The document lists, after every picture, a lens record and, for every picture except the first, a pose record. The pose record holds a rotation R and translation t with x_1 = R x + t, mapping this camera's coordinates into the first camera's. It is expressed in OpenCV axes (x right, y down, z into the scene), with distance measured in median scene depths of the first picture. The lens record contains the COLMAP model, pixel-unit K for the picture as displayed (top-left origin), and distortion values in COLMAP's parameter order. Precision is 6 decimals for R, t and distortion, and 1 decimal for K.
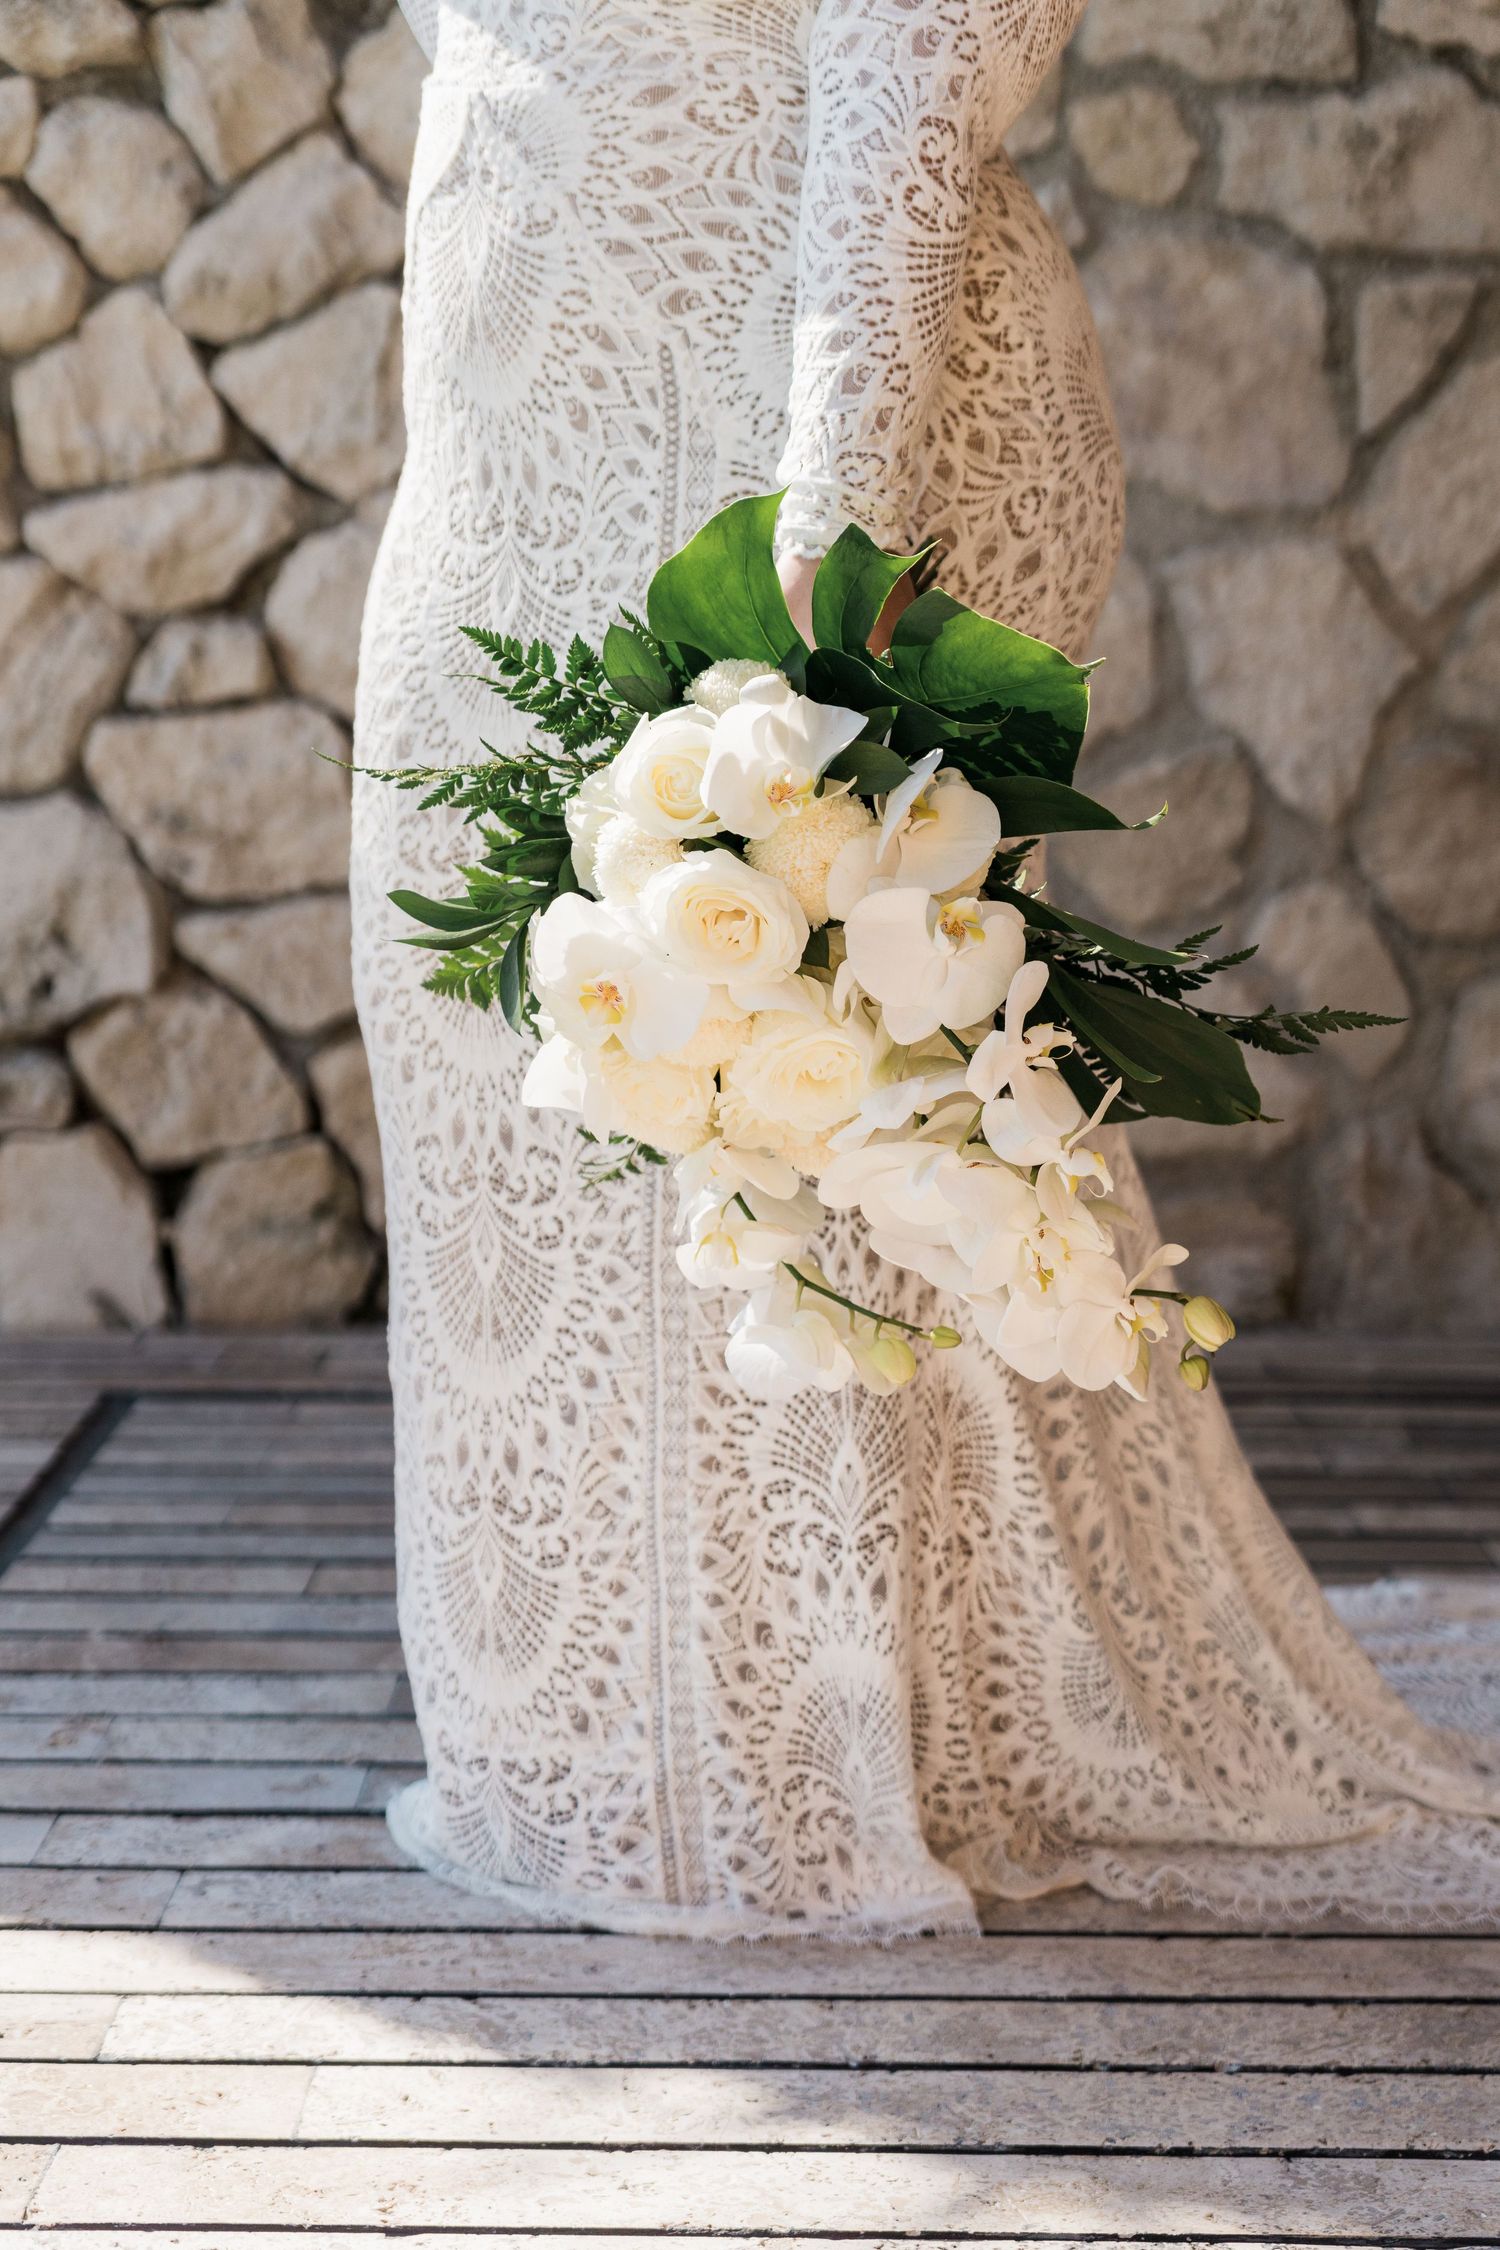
lens RADIAL K [[3619.2, 0, 750.0], [0, 3619.2, 1124.4], [0, 0, 1]] dist [-0.098622, 0.000000]
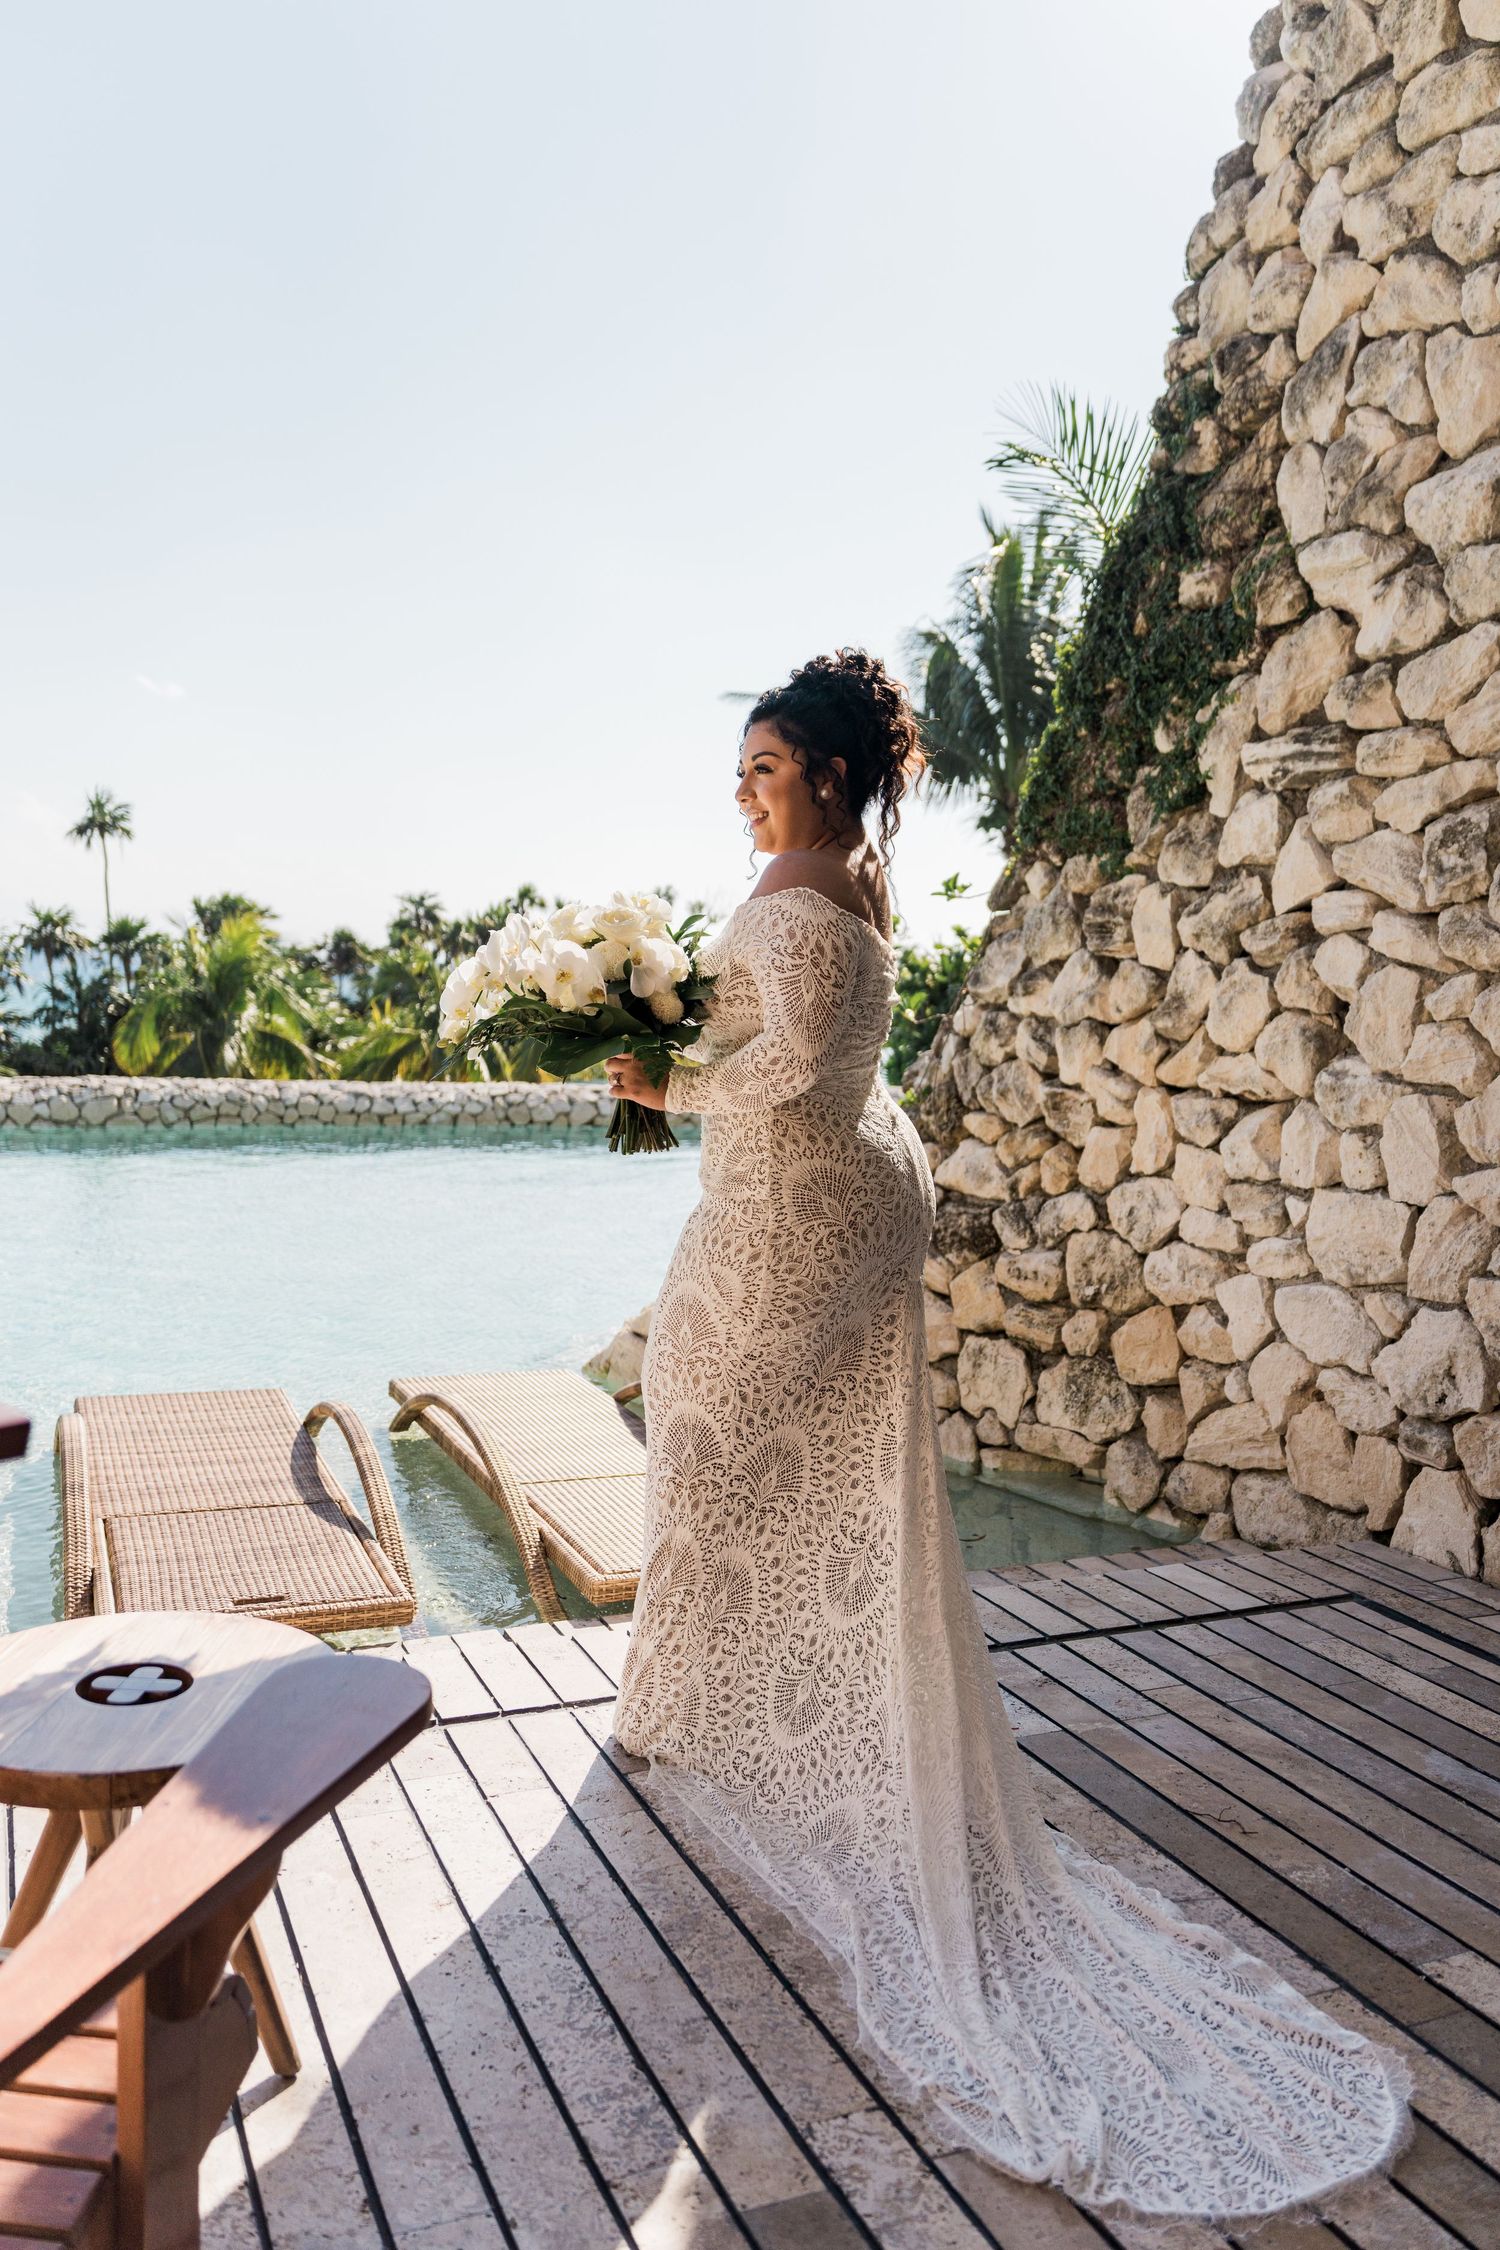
lens RADIAL K [[1774.8, 0, 752.7], [0, 1774.8, 1119.2], [0, 0, 1]] dist [-0.001916, 0.007284]
pose [[0.403310, 0.069524, -0.912418, 0.573625], [-0.194979, 0.980740, -0.011455, -0.107769], [0.894049, 0.182523, 0.409098, 0.194351]]
